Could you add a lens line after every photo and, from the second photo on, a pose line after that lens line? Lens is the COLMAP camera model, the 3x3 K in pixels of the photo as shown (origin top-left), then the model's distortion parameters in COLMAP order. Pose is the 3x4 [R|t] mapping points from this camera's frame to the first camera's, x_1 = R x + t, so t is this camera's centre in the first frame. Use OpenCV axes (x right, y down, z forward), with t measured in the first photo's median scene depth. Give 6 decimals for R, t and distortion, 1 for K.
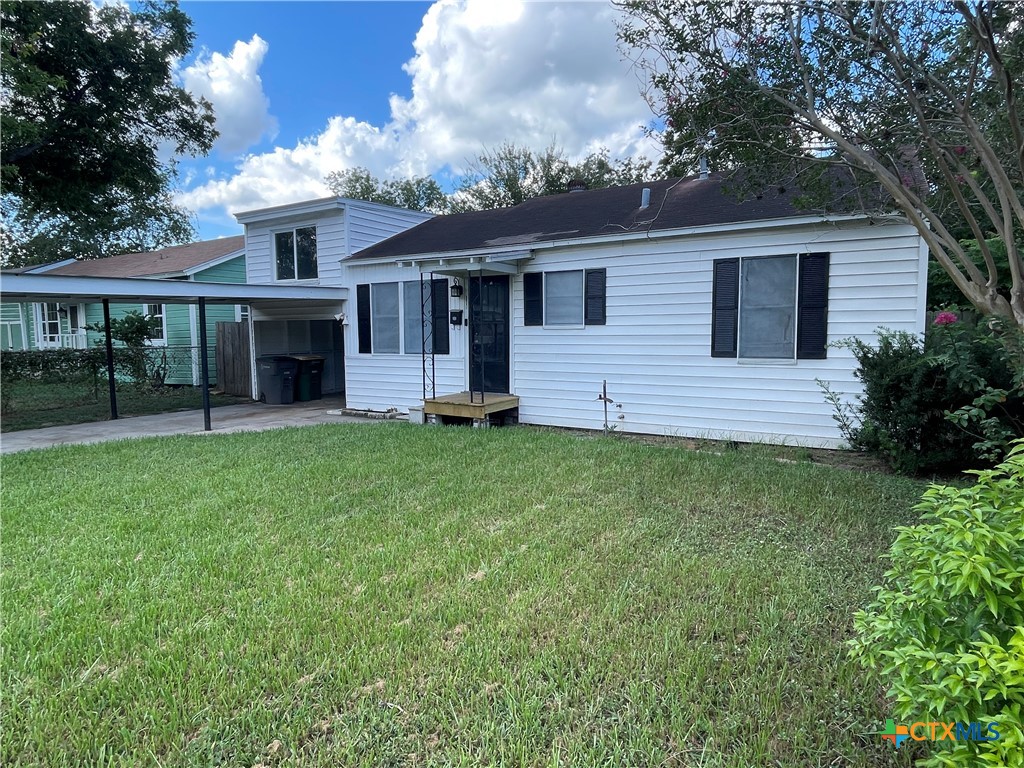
lens RADIAL K [[562.9, 0, 512.4], [0, 562.9, 381.0], [0, 0, 1]] dist [-0.003667, -0.000532]
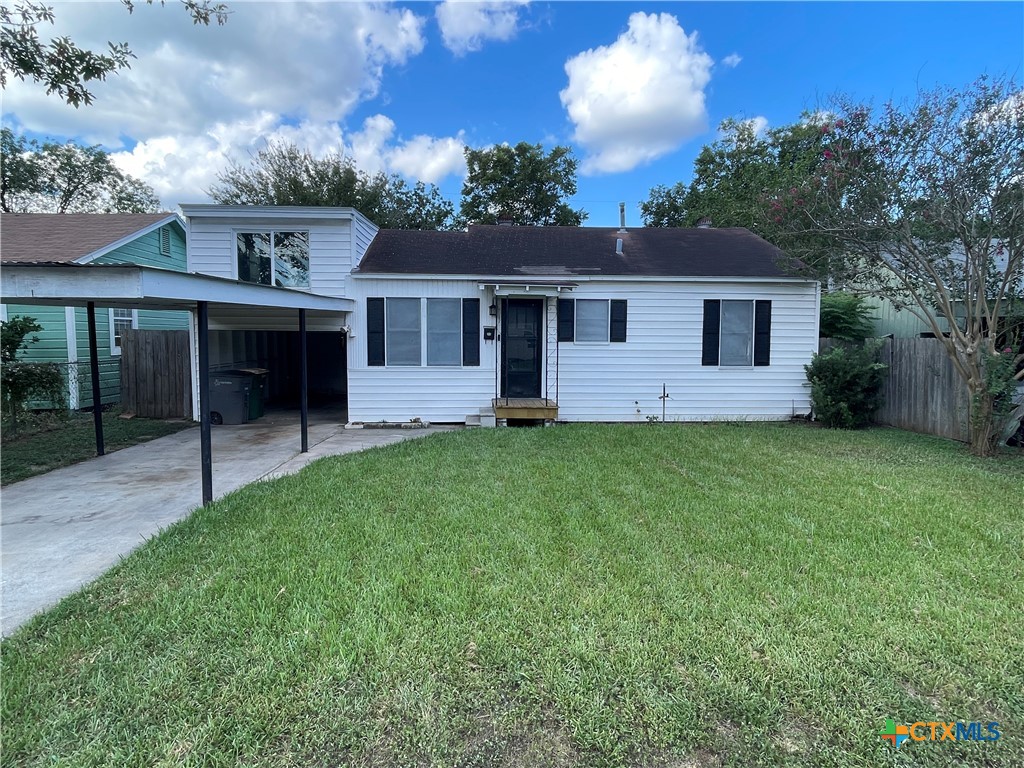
lens RADIAL K [[562.9, 0, 514.1], [0, 562.9, 386.0], [0, 0, 1]] dist [-0.003667, -0.000532]
pose [[0.847471, -0.033231, 0.529800, -0.707167], [0.034528, 0.999376, 0.007454, -0.014260], [-0.529717, 0.011976, 0.848090, 0.013895]]
